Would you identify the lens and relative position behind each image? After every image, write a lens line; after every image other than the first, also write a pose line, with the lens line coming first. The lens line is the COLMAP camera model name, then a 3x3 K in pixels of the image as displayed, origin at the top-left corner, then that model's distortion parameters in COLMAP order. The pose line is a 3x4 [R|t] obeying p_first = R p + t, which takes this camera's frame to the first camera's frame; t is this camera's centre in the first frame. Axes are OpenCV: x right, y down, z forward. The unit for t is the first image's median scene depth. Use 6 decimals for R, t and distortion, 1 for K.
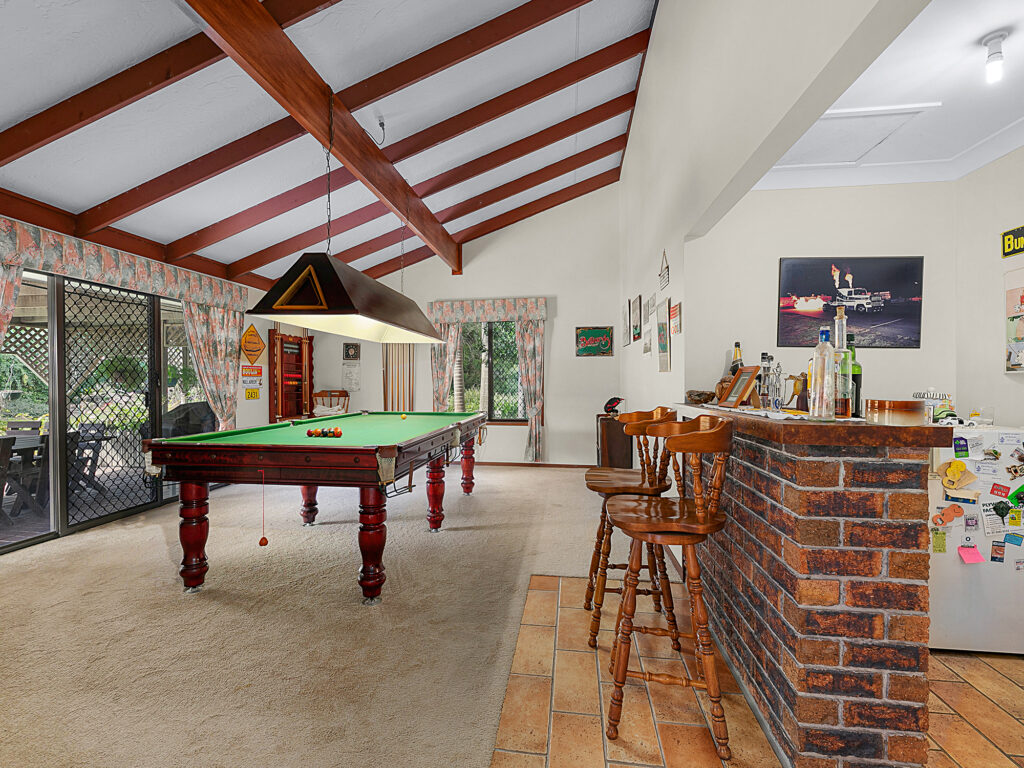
lens RADIAL K [[469.4, 0, 508.5], [0, 469.4, 384.0], [0, 0, 1]] dist [0.001562, 0.000704]
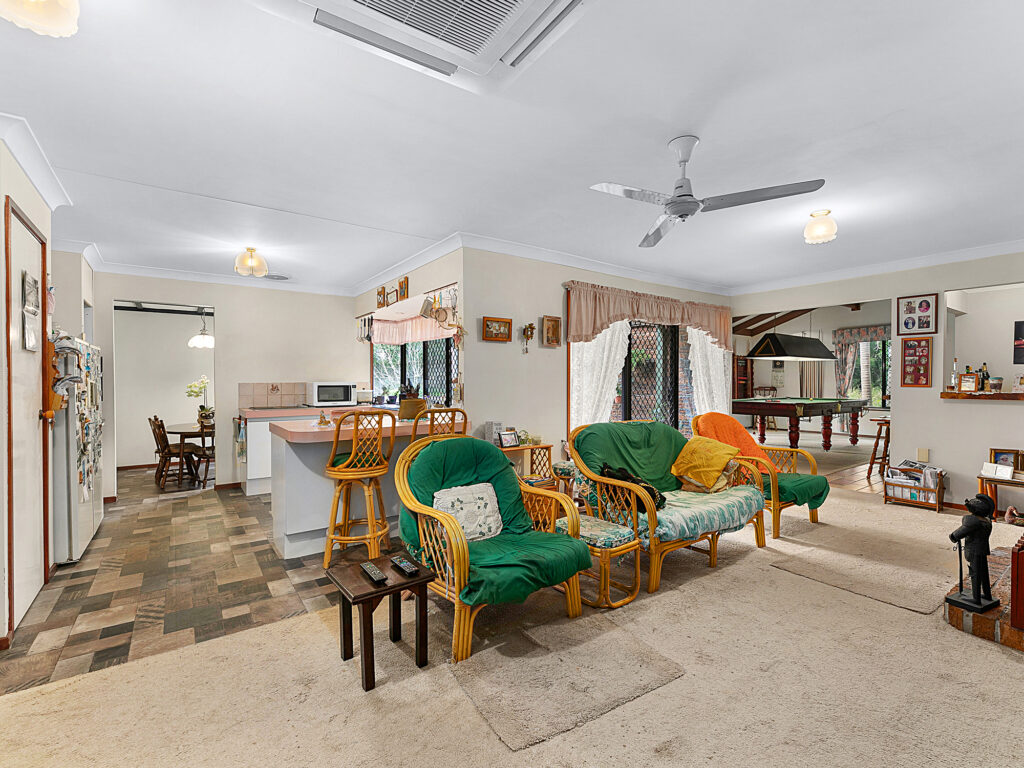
lens RADIAL K [[469.4, 0, 508.5], [0, 469.4, 384.0], [0, 0, 1]] dist [0.001562, 0.000704]
pose [[0.682355, 0.001683, -0.731019, 0.238730], [-0.001523, 0.999998, 0.000880, 0.004268], [0.731020, 0.000513, 0.682356, -0.864221]]
